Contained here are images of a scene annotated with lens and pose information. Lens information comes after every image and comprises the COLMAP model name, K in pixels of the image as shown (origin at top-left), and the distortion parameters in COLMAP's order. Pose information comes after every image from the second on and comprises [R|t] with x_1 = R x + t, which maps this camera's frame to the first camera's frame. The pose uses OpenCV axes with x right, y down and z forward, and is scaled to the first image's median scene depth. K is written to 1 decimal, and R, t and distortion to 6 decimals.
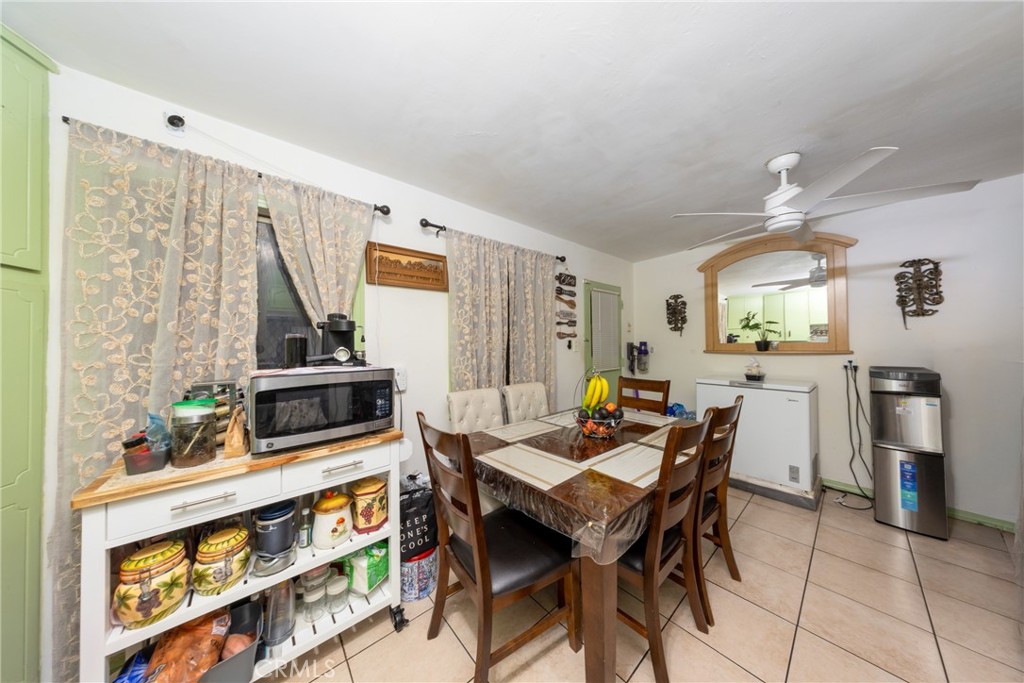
lens RADIAL K [[295.0, 0, 513.0], [0, 295.0, 341.4], [0, 0, 1]] dist [-0.006835, -0.000104]
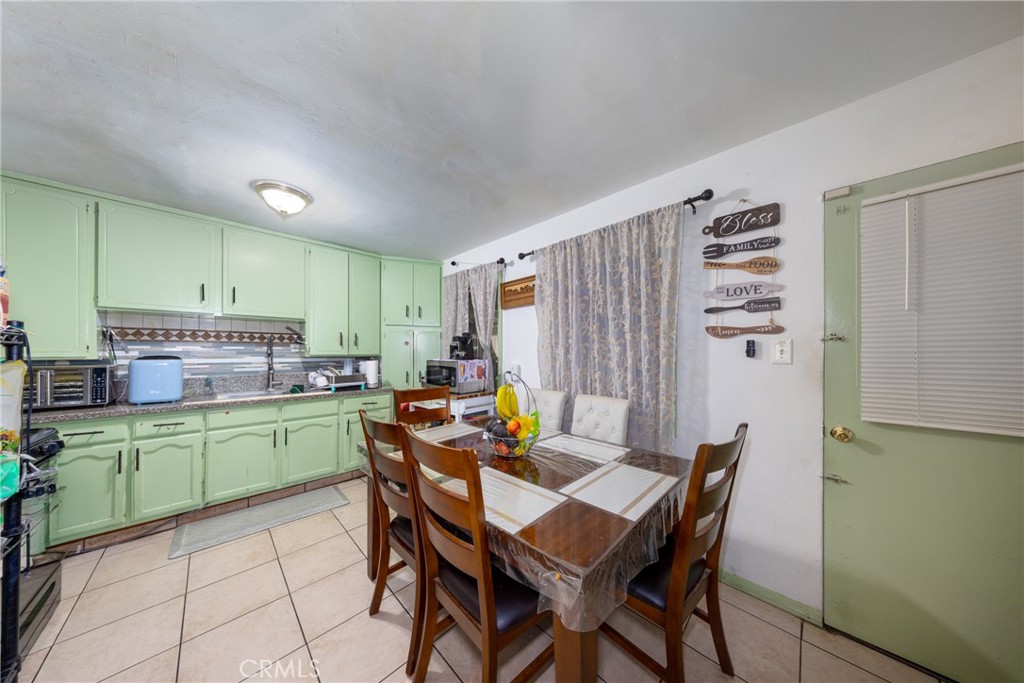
lens RADIAL K [[295.0, 0, 515.2], [0, 295.0, 349.7], [0, 0, 1]] dist [-0.006835, -0.000104]
pose [[0.075302, 0.008368, -0.997126, 0.682626], [0.012560, 0.999878, 0.009340, 0.003047], [0.997082, -0.013227, 0.075188, 0.583671]]
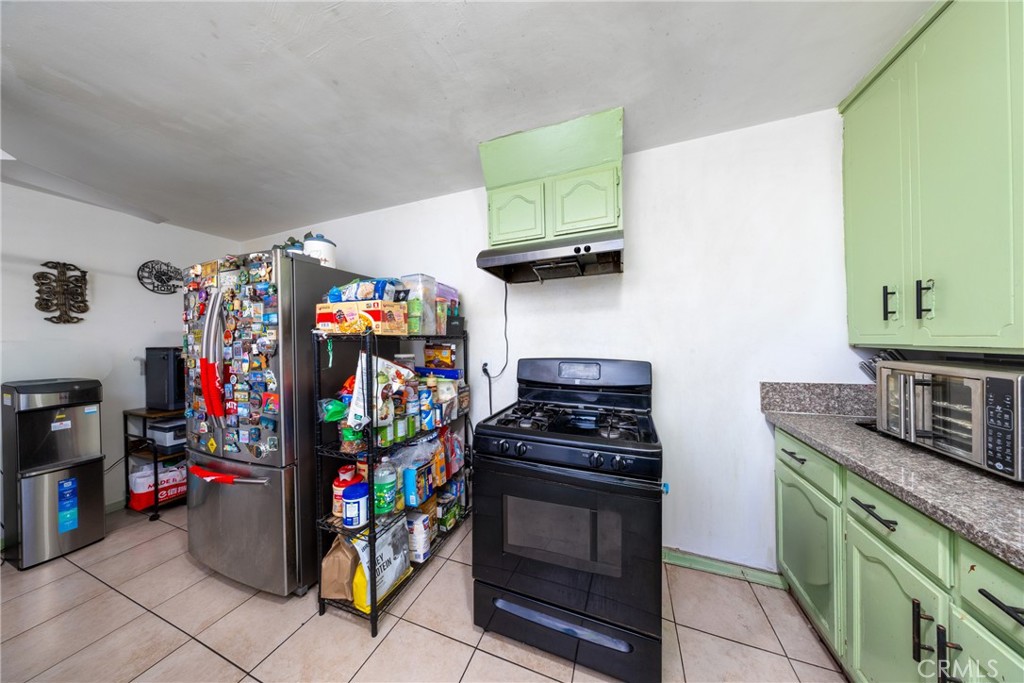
lens RADIAL K [[295.0, 0, 510.9], [0, 295.0, 340.7], [0, 0, 1]] dist [-0.006835, -0.000104]
pose [[-0.463506, 0.018543, 0.885900, -0.111691], [0.013691, 0.999812, -0.013764, 0.003757], [-0.885988, 0.005749, -0.463673, 0.151771]]
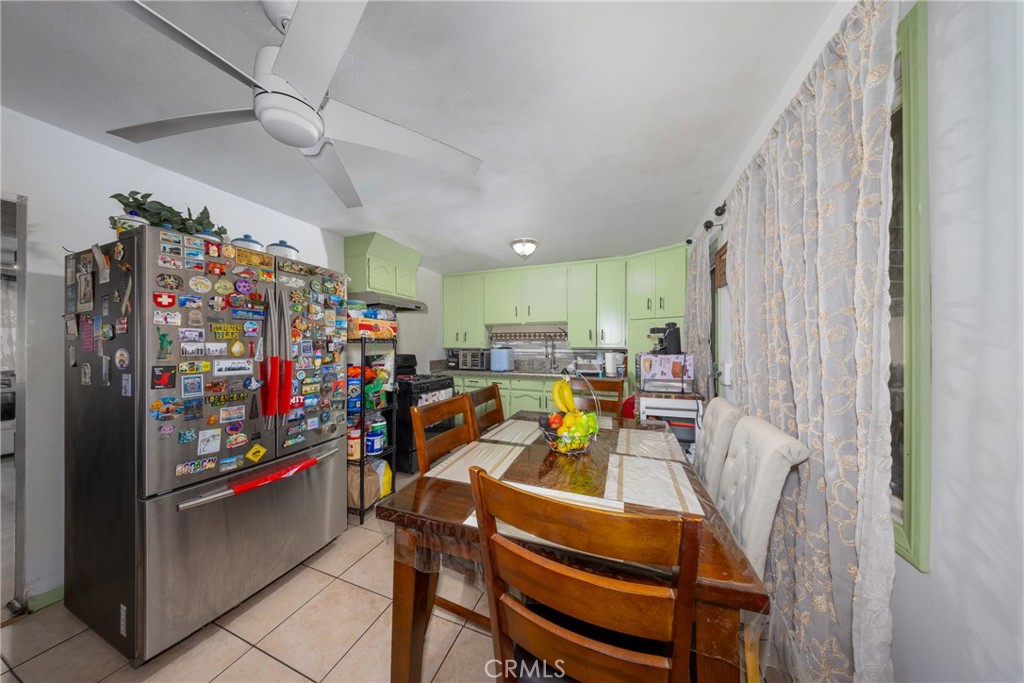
lens RADIAL K [[295.0, 0, 515.7], [0, 295.0, 343.6], [0, 0, 1]] dist [-0.006835, -0.000104]
pose [[-0.881868, 0.013482, -0.471303, 0.478597], [0.020003, 0.999761, -0.008829, 0.011071], [0.471071, -0.017214, -0.881927, 1.043747]]
